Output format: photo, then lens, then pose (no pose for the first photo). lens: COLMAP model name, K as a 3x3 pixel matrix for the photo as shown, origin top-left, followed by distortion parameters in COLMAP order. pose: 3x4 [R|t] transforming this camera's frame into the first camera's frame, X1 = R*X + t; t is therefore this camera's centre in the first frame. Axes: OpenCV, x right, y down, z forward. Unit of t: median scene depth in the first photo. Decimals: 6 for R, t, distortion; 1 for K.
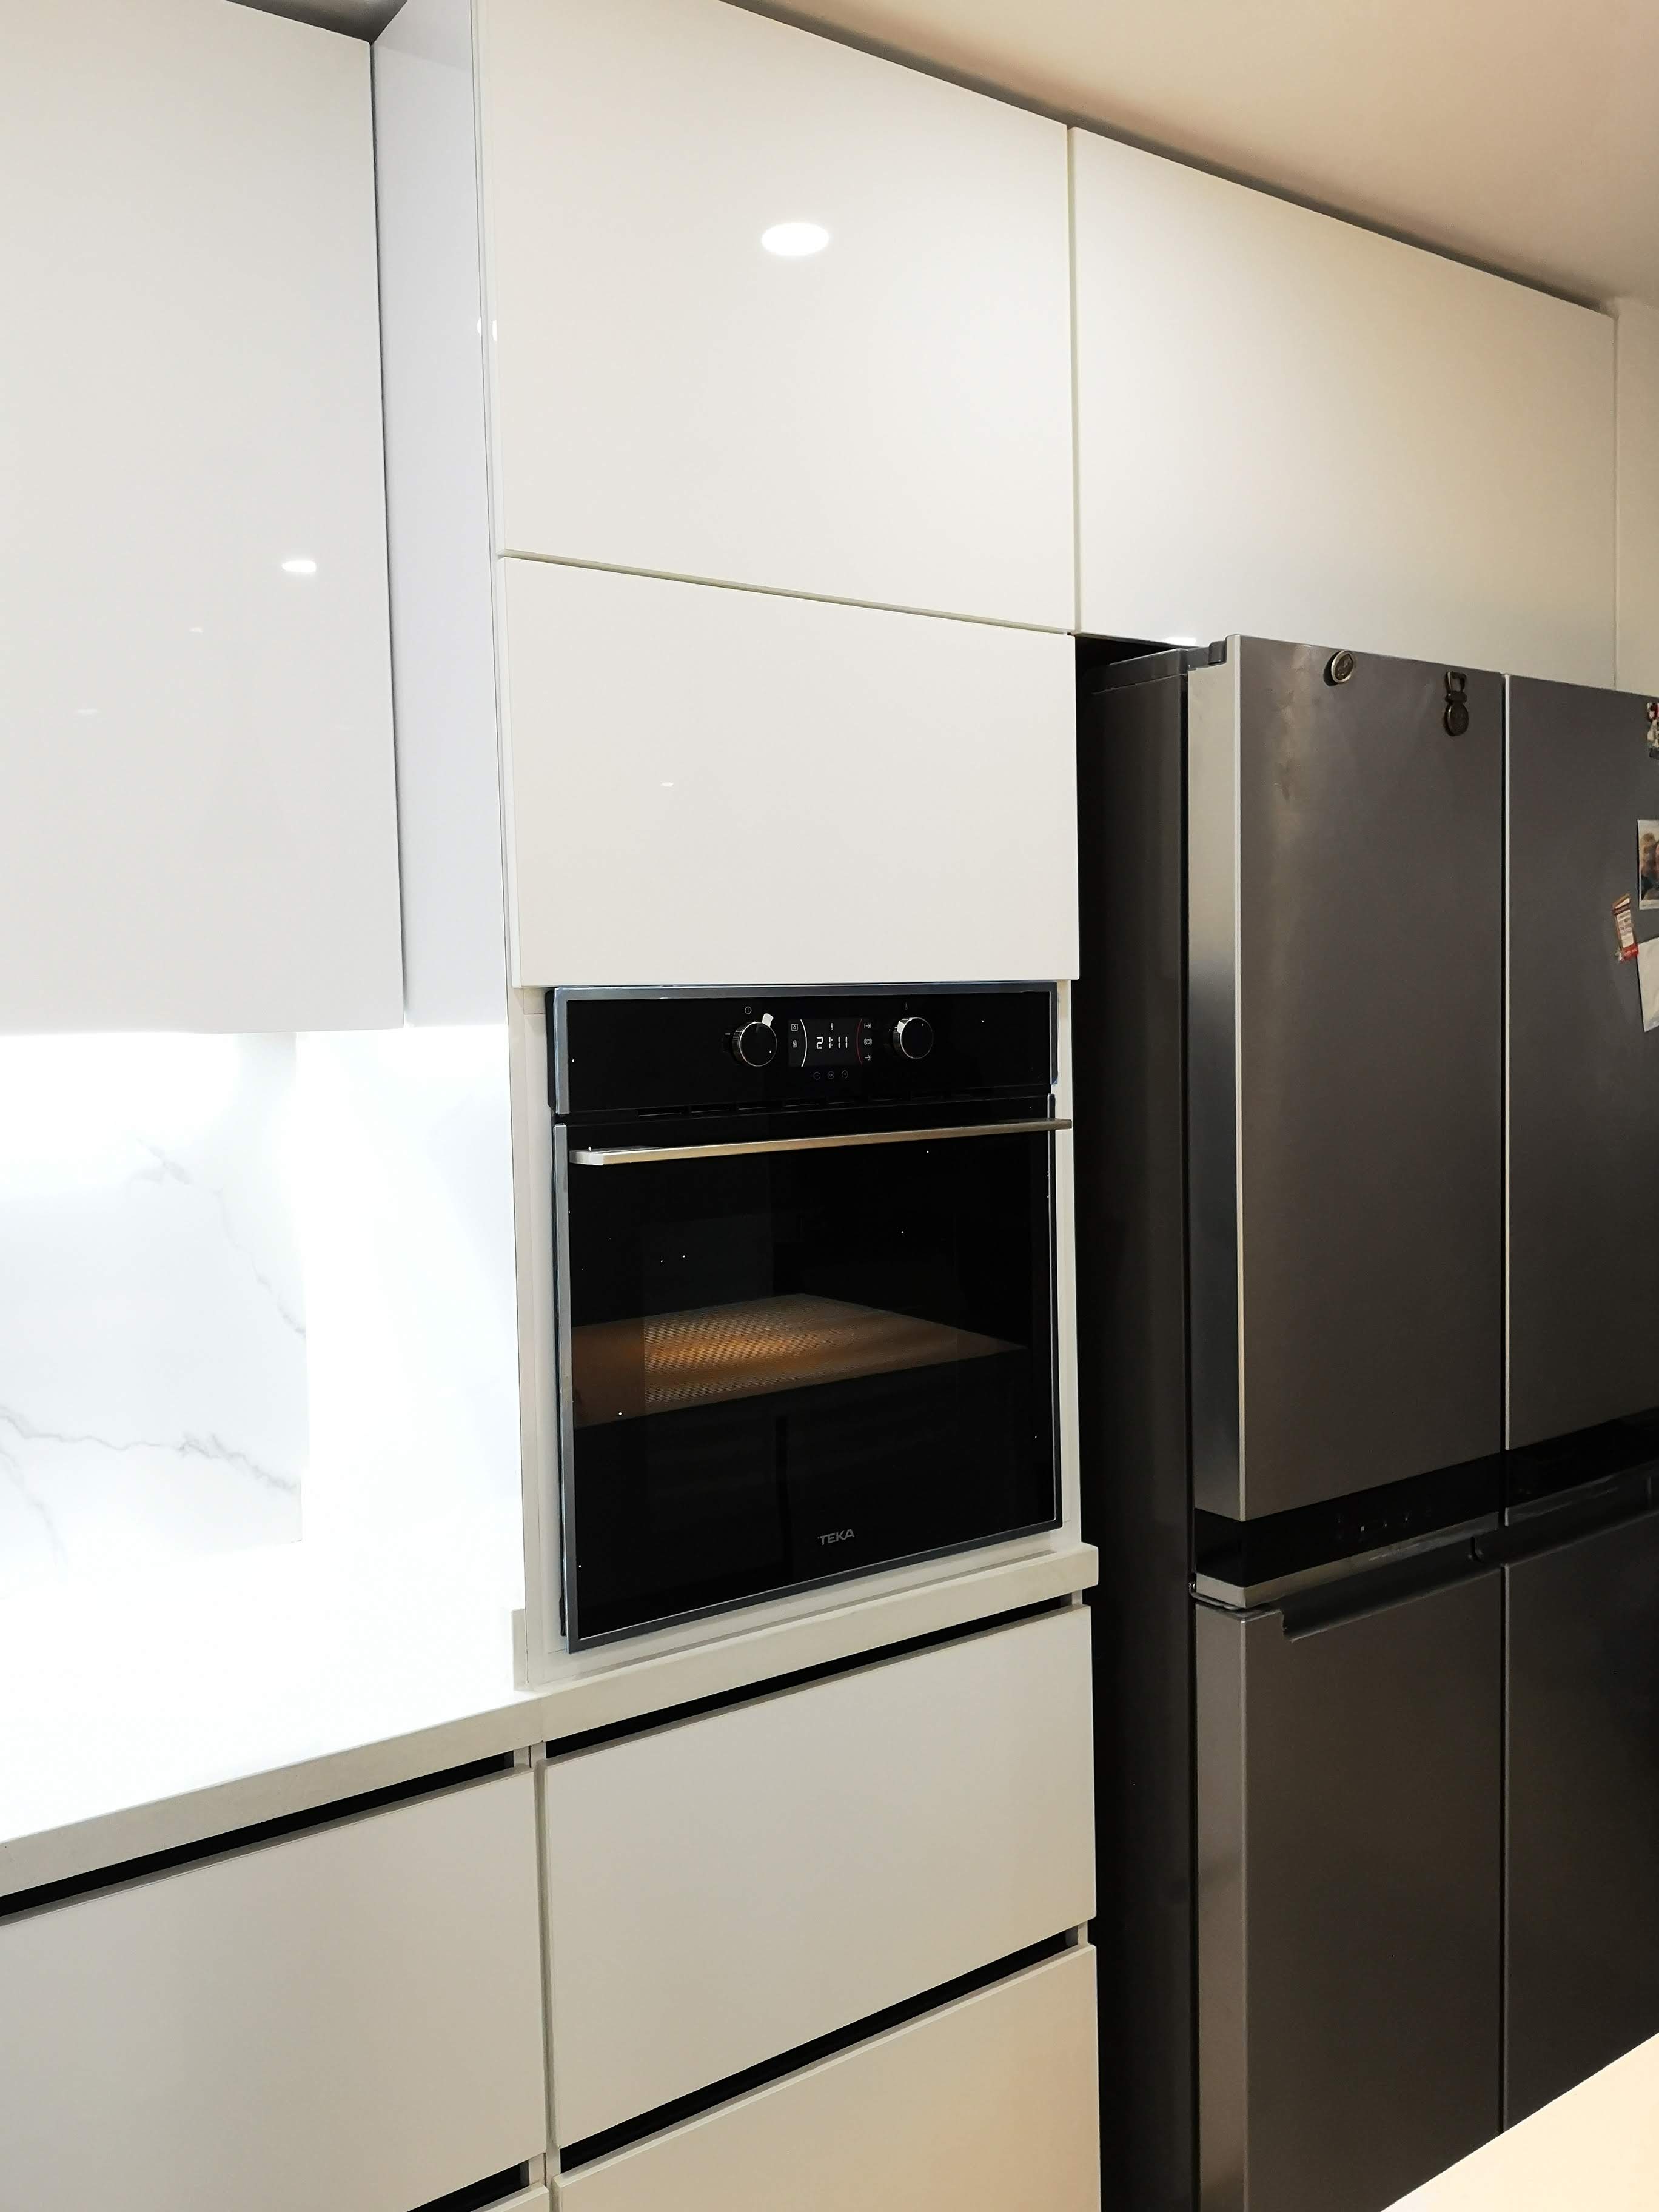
lens RADIAL K [[1729.8, 0, 831.2], [0, 1729.8, 1098.2], [0, 0, 1]] dist [0.078569, -0.145527]
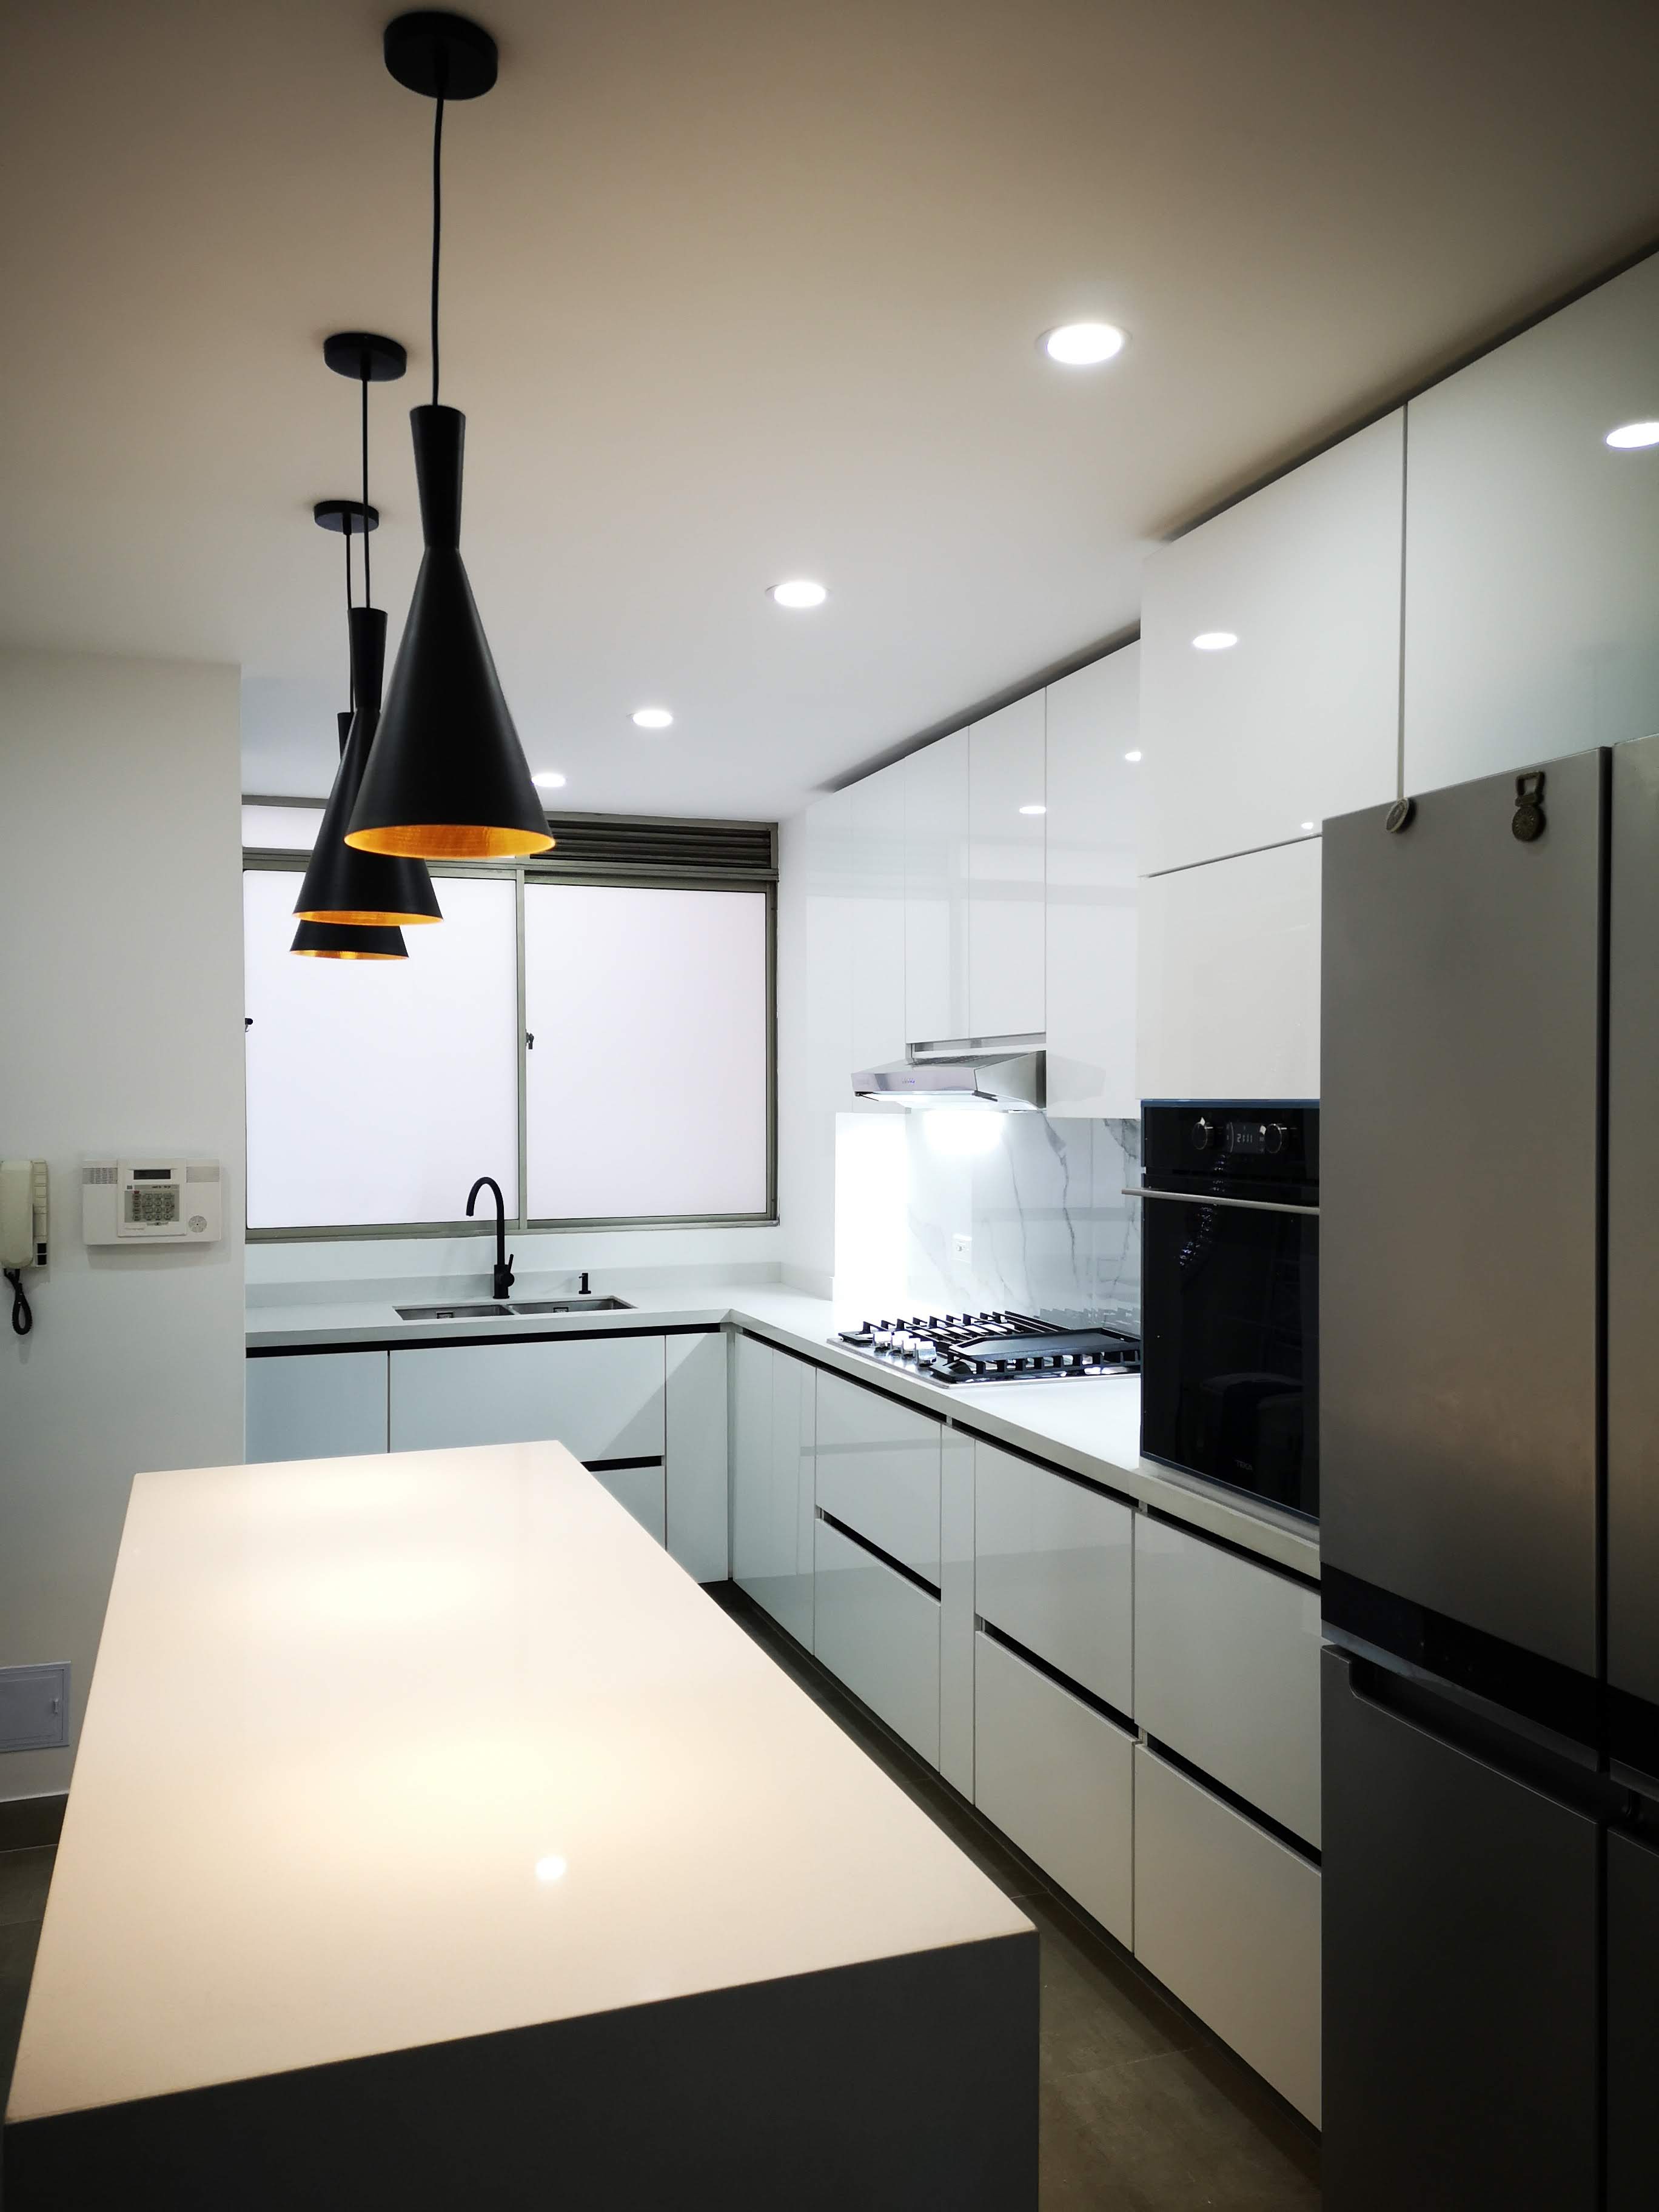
lens RADIAL K [[1684.2, 0, 829.5], [0, 1684.2, 1106.0], [0, 0, 1]] dist [0.076878, -0.000146]
pose [[-0.255945, 0.026416, -0.966330, 1.535619], [-0.046417, 0.998138, 0.039579, -0.102679], [0.965576, 0.054984, -0.254242, 1.023668]]
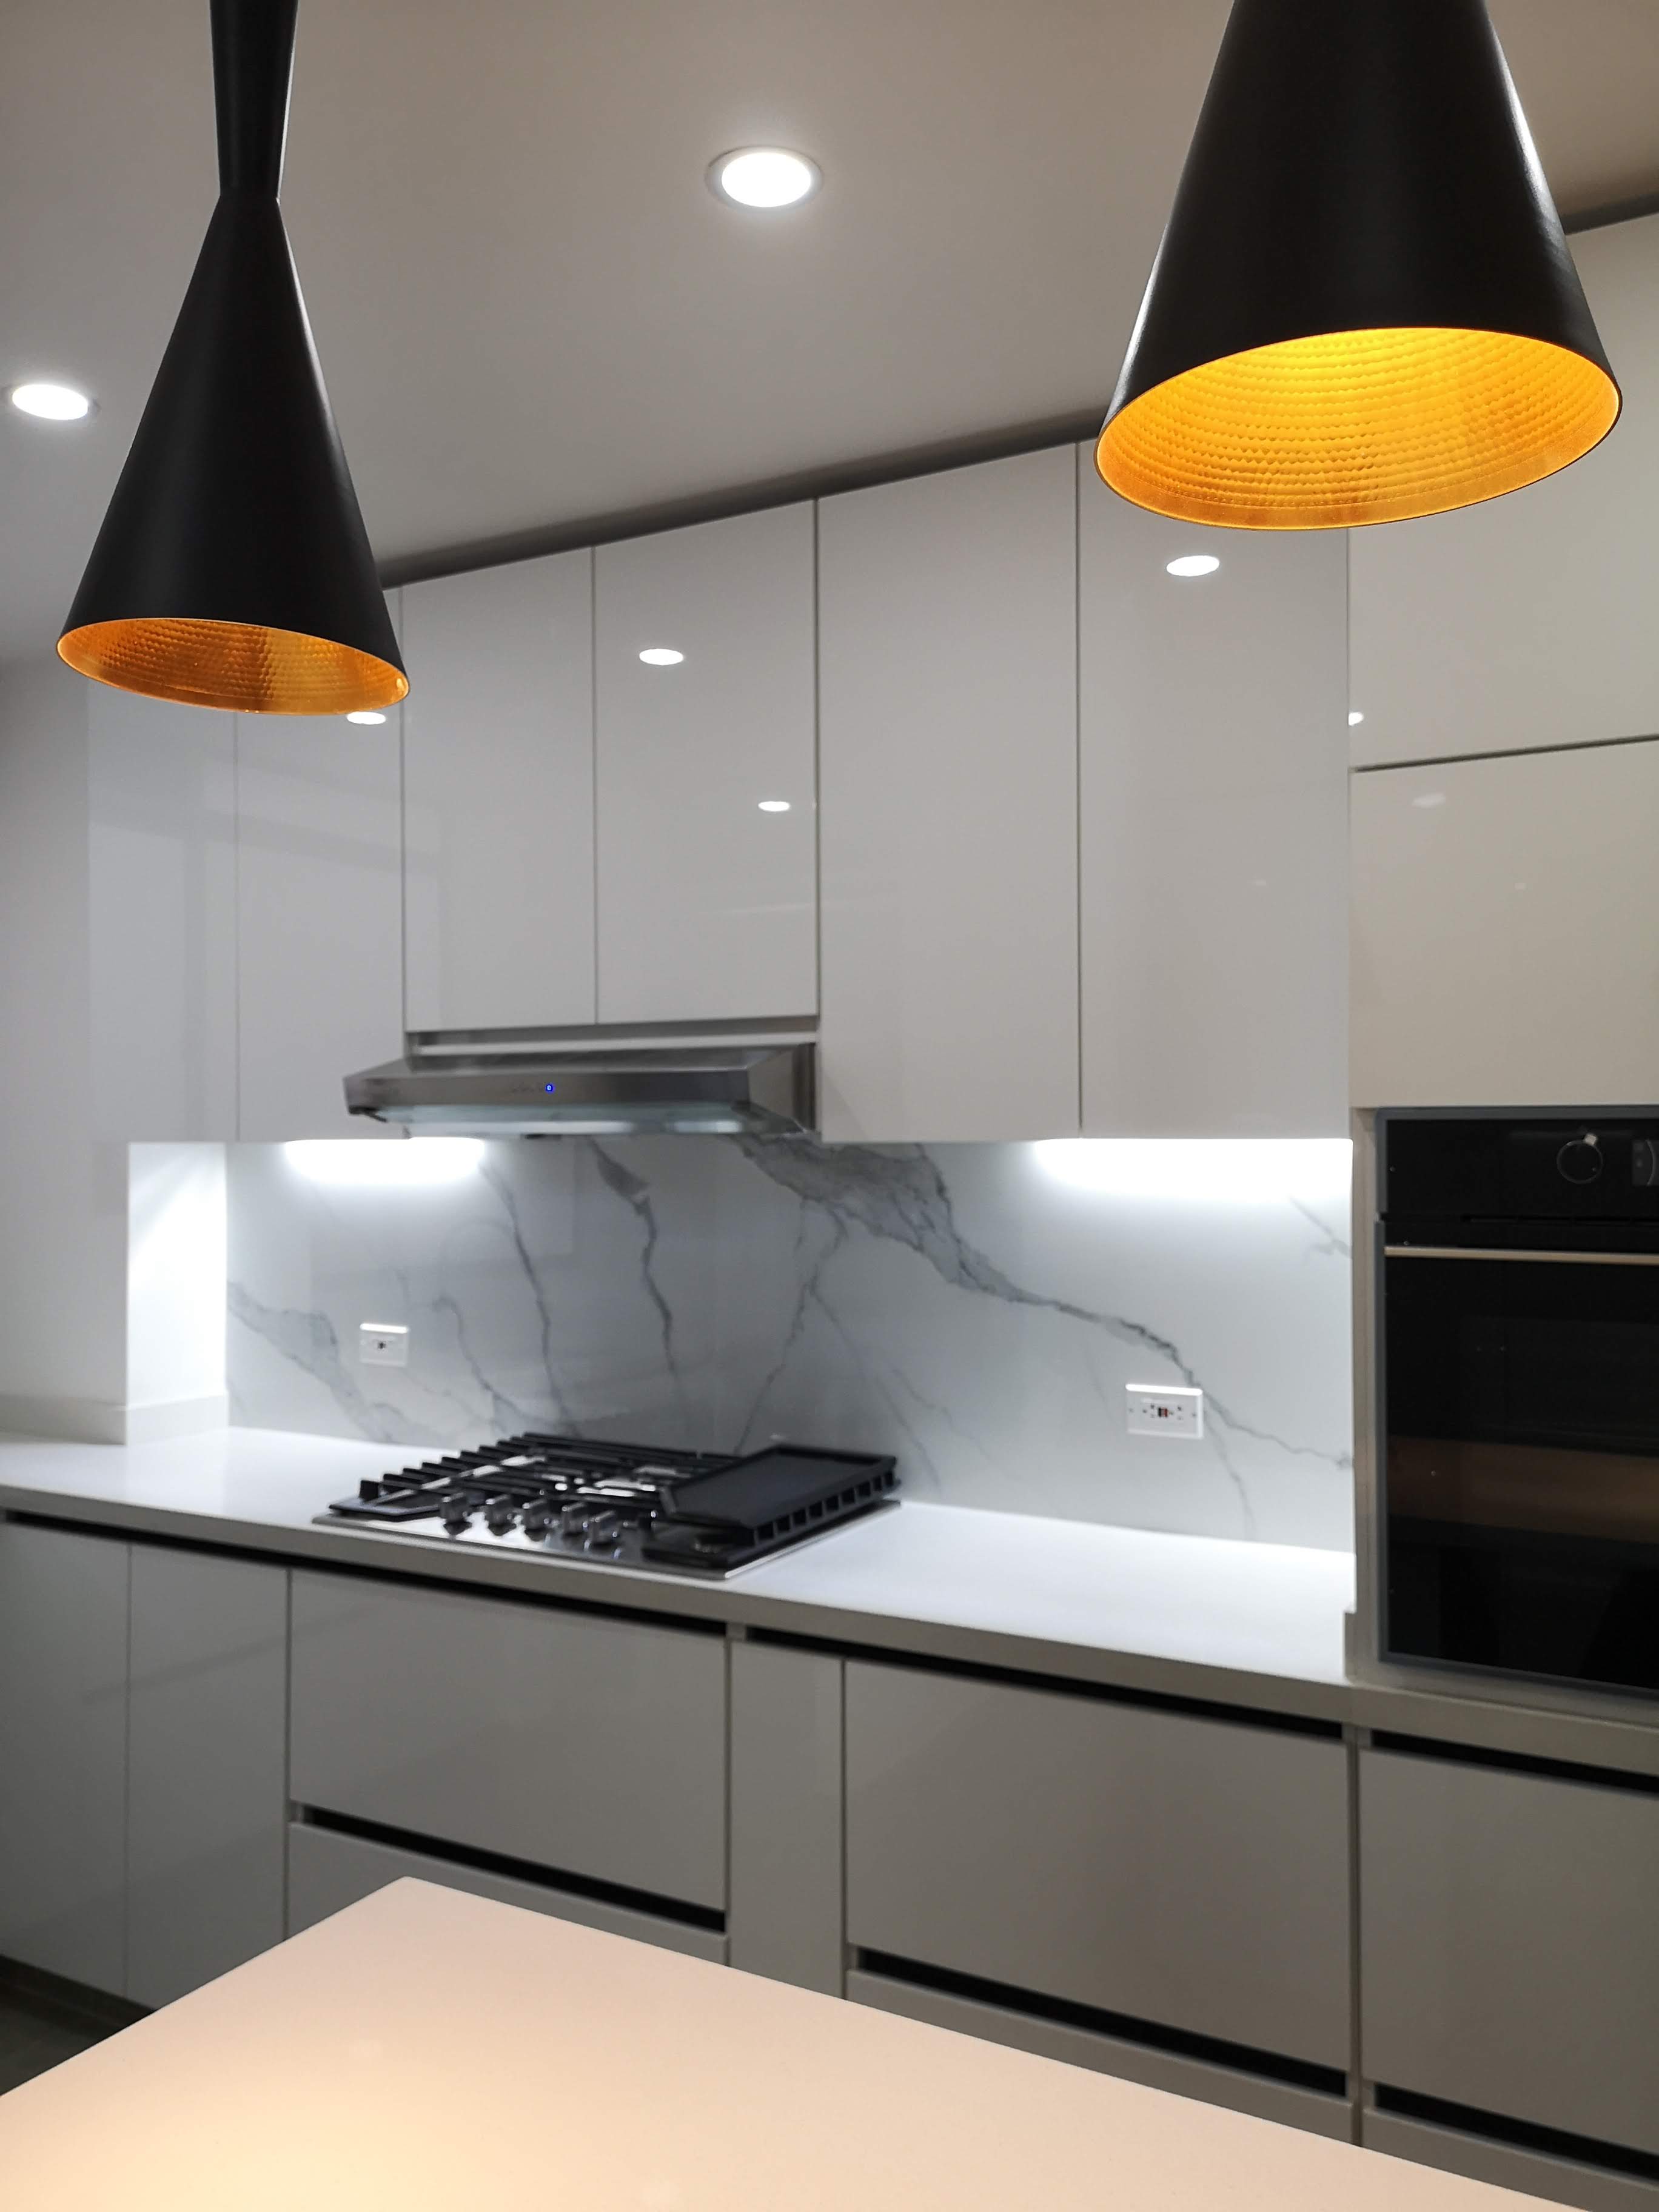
lens RADIAL K [[1720.6, 0, 830.2], [0, 1720.6, 1113.5], [0, 0, 1]] dist [0.054473, -0.074965]
pose [[0.434769, 0.010265, -0.900483, 0.693903], [-0.055514, 0.998339, -0.015422, -0.017914], [0.898829, 0.056694, 0.434617, 0.107626]]
